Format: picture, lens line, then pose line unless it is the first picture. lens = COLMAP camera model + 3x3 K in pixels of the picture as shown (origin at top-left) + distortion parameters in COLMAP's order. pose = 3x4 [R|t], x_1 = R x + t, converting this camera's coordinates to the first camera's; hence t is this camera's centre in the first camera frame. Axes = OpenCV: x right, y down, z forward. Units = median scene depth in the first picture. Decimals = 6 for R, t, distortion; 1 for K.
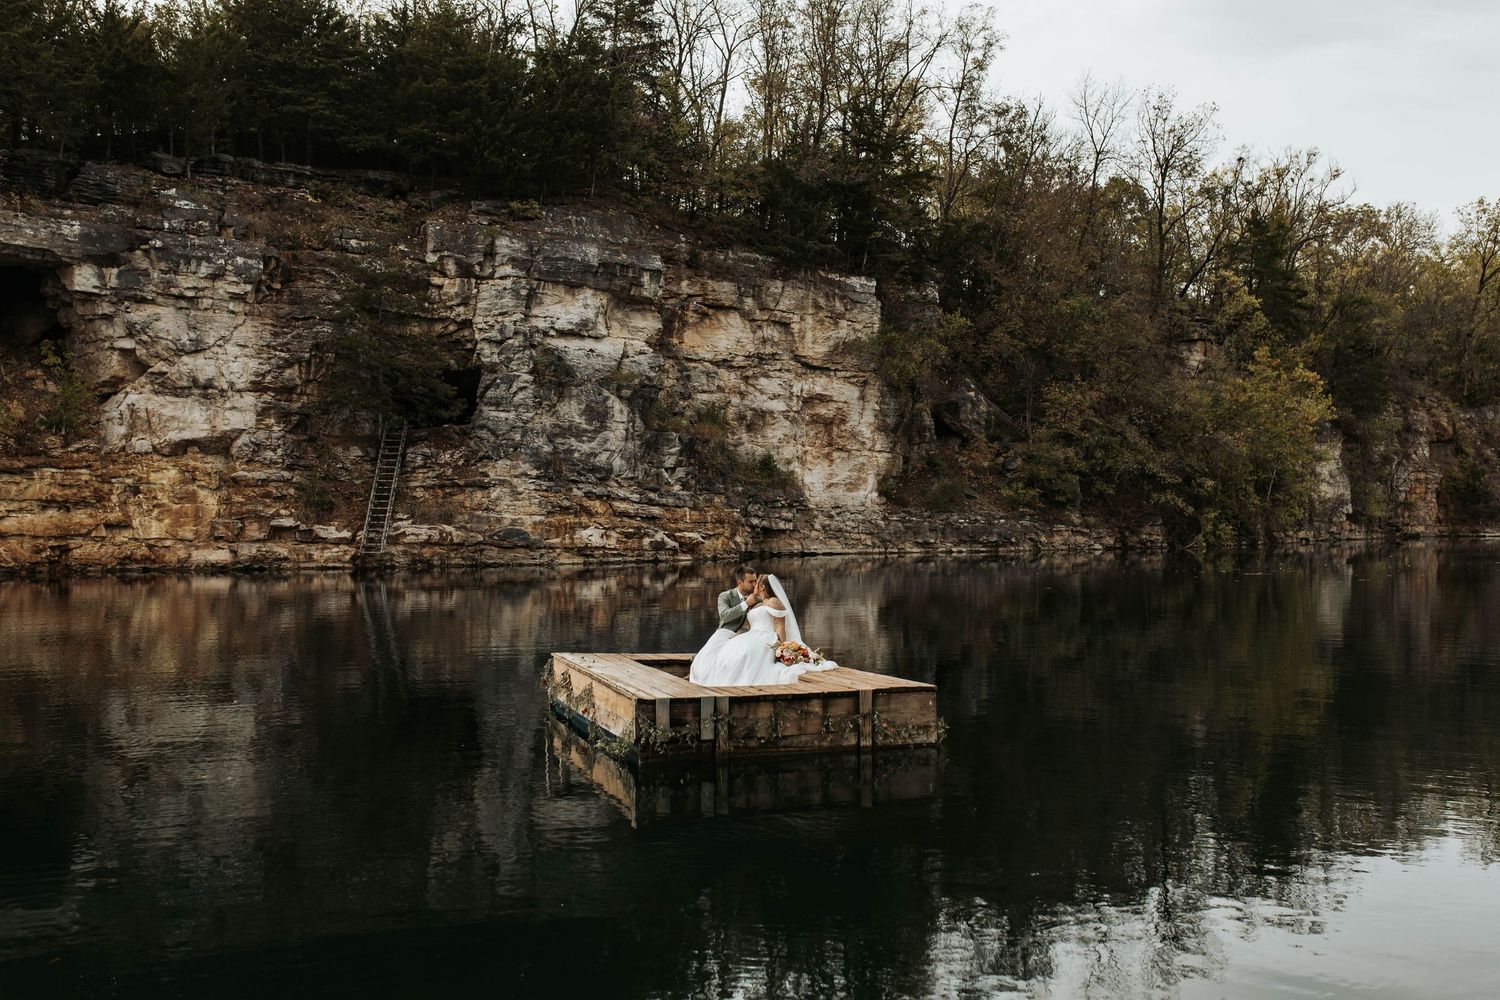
lens RADIAL K [[1503.2, 0, 750.0], [0, 1503.2, 499.1], [0, 0, 1]] dist [-0.009017, 0.000000]
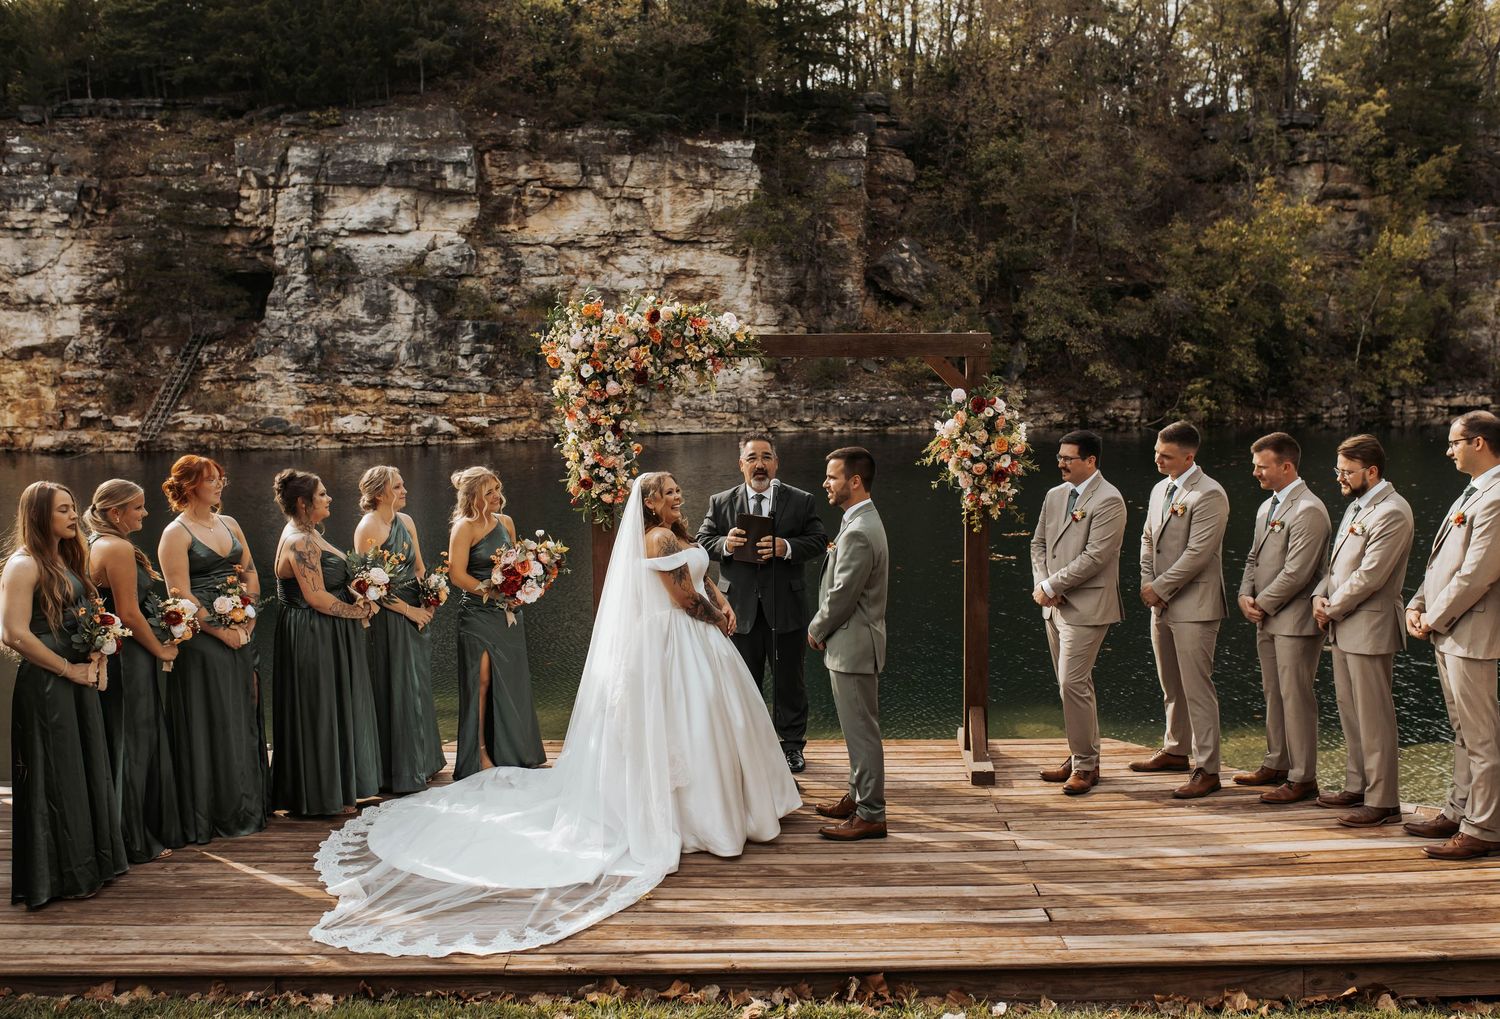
lens RADIAL K [[1530.5, 0, 750.3], [0, 1530.5, 511.4], [0, 0, 1]] dist [0.000787, 0.000000]
pose [[0.869681, 0.039138, -0.492060, 0.676970], [0.023001, 0.992556, 0.119599, -0.037065], [0.493078, -0.115331, 0.862307, 0.172286]]
